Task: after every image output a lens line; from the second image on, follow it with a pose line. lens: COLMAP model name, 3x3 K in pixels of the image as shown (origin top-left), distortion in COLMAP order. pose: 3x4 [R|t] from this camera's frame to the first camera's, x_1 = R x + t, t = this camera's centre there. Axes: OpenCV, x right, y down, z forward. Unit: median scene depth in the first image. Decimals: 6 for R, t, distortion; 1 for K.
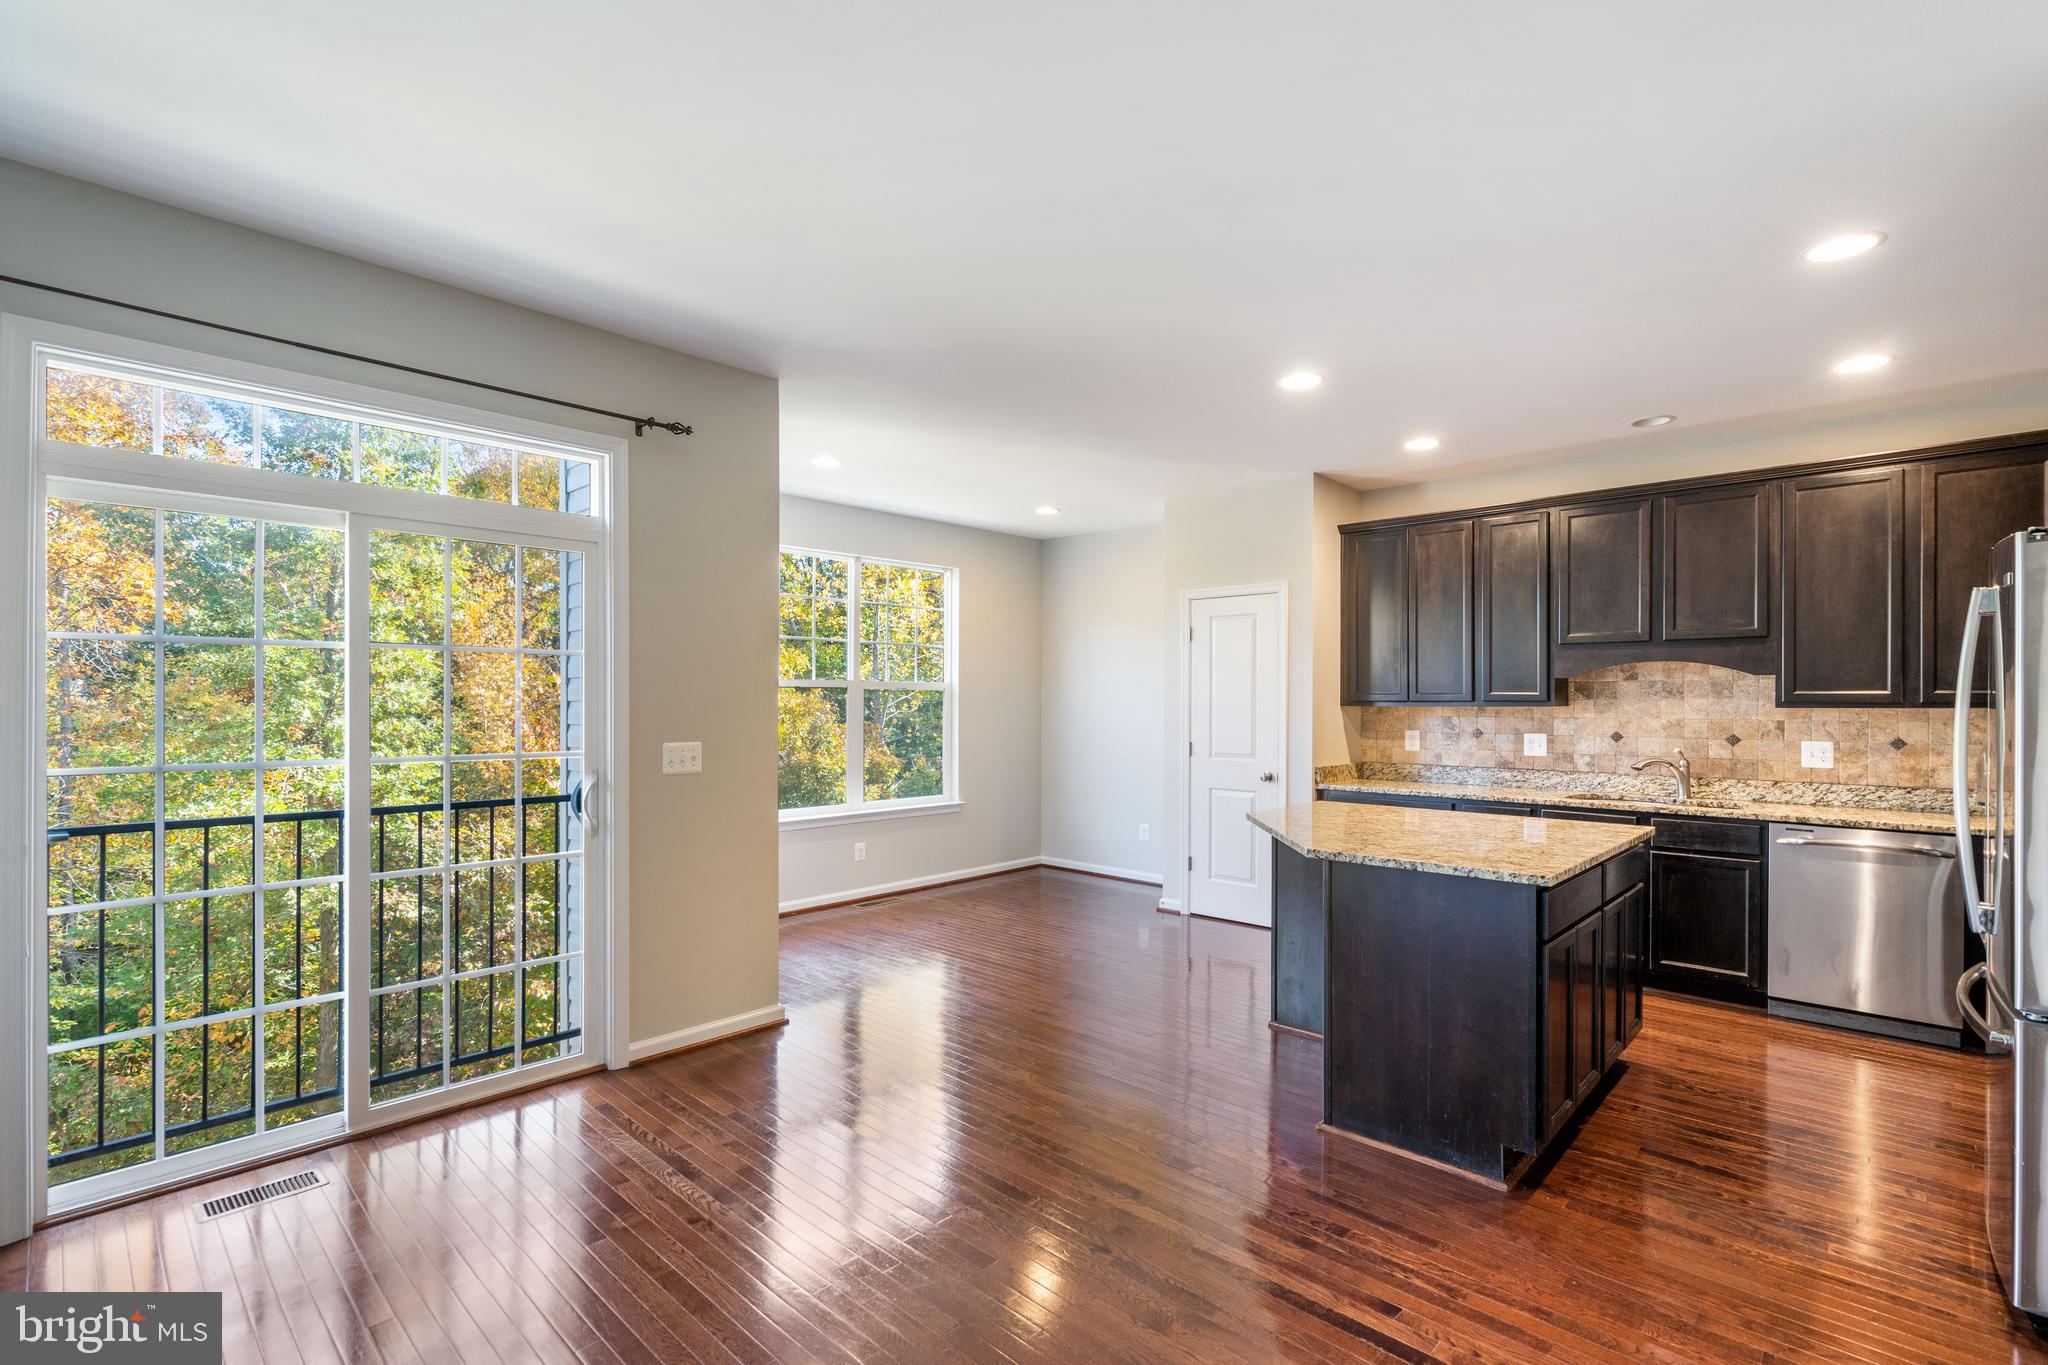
lens RADIAL K [[939.5, 0, 1023.7], [0, 939.5, 698.8], [0, 0, 1]] dist [-0.003345, 0.003048]
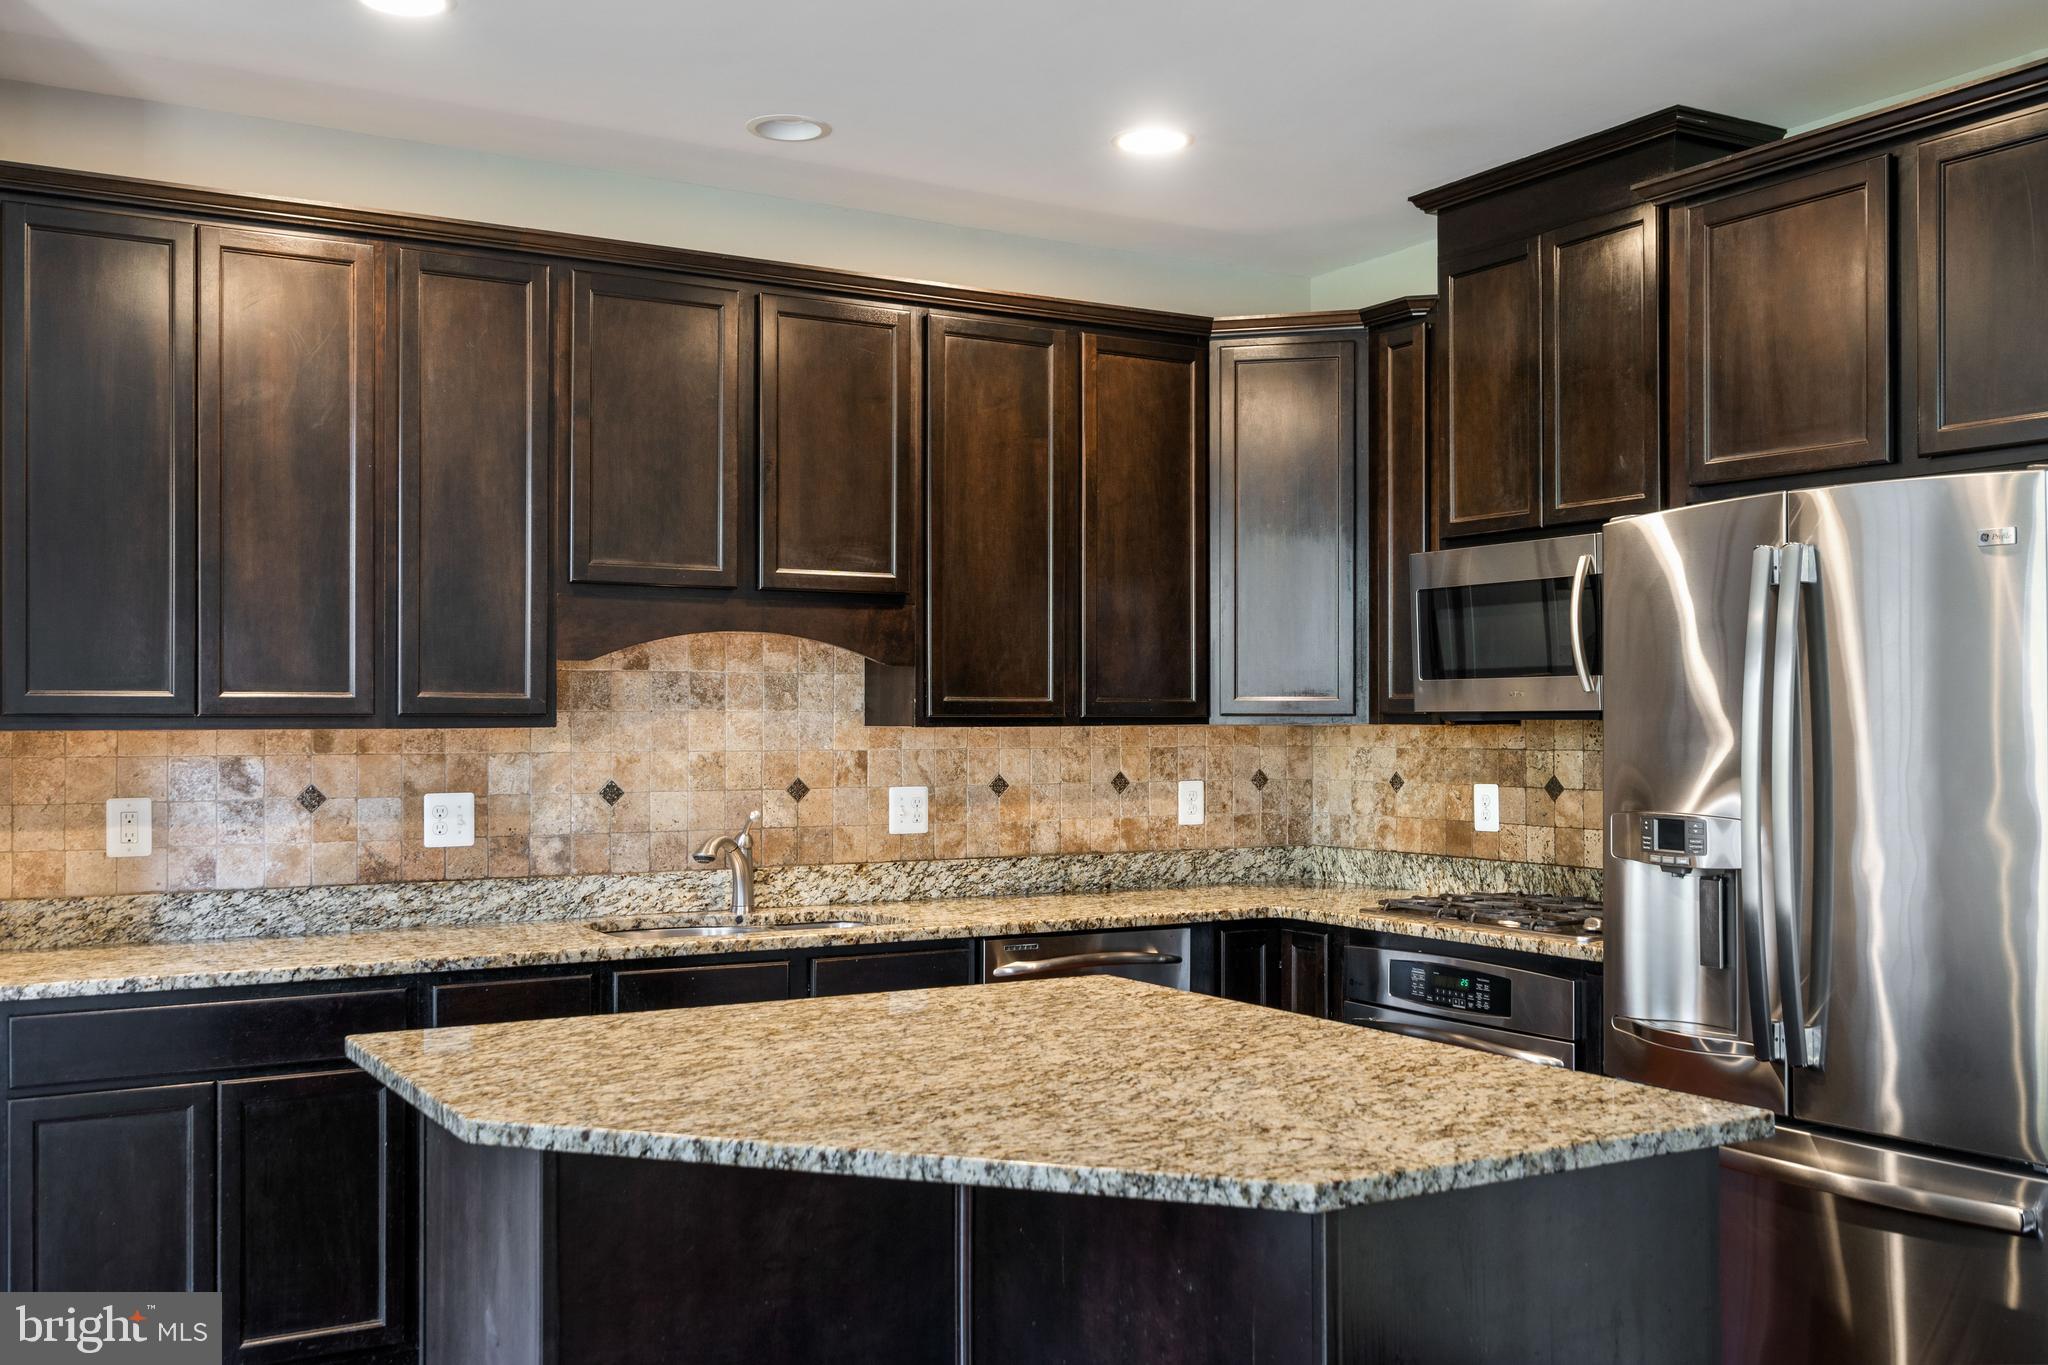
lens RADIAL K [[1886.4, 0, 1017.3], [0, 1886.4, 689.7], [0, 0, 1]] dist [0.007906, 0.000000]
pose [[0.281977, 0.013514, 0.959326, -0.208373], [-0.001745, 0.999906, -0.013573, 0.002469], [-0.959420, 0.002153, 0.281974, 0.584756]]
